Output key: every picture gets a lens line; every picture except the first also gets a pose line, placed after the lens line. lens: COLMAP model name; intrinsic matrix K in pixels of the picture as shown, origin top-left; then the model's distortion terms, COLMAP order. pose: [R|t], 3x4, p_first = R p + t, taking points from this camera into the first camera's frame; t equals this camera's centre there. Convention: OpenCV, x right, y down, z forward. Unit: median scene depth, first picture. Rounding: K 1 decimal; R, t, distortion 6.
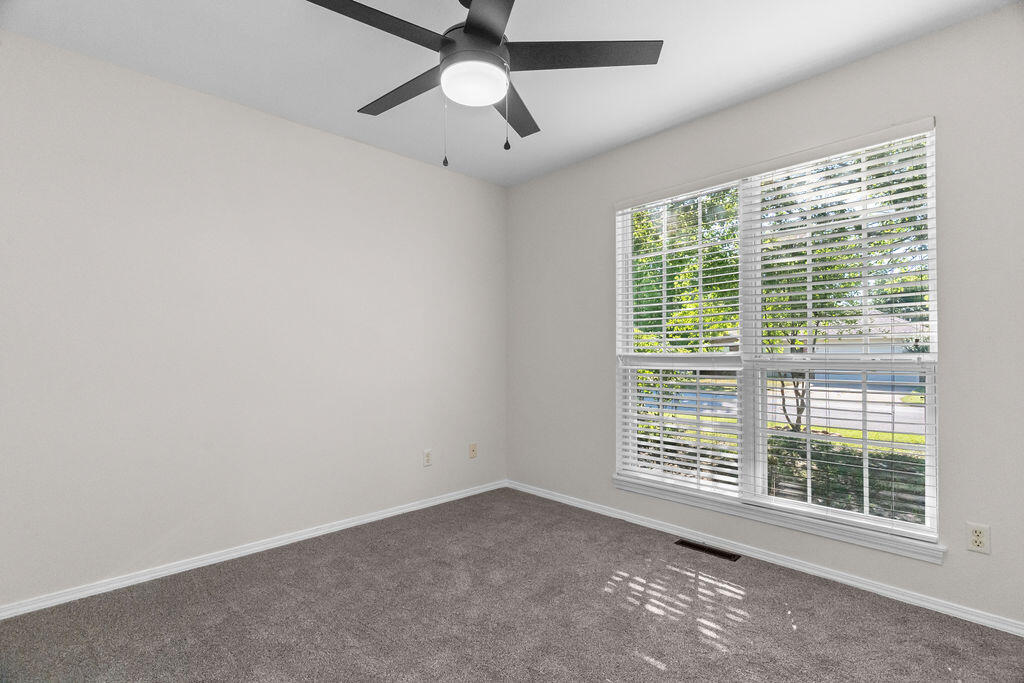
lens RADIAL K [[486.0, 0, 510.7], [0, 486.0, 350.9], [0, 0, 1]] dist [-0.000905, 0.000000]
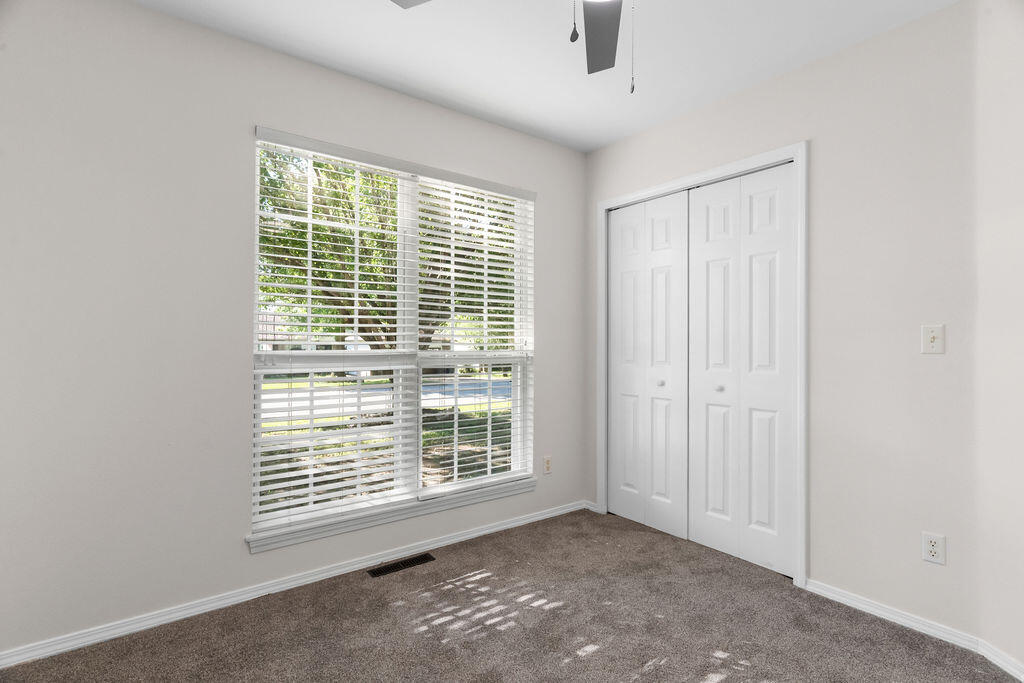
lens RADIAL K [[502.4, 0, 509.1], [0, 502.4, 346.0], [0, 0, 1]] dist [0.002346, 0.001367]
pose [[0.096432, 0.004291, 0.995330, -0.549187], [-0.006407, 0.999973, -0.003691, -0.002303], [-0.995319, -0.006022, 0.096457, 0.743984]]
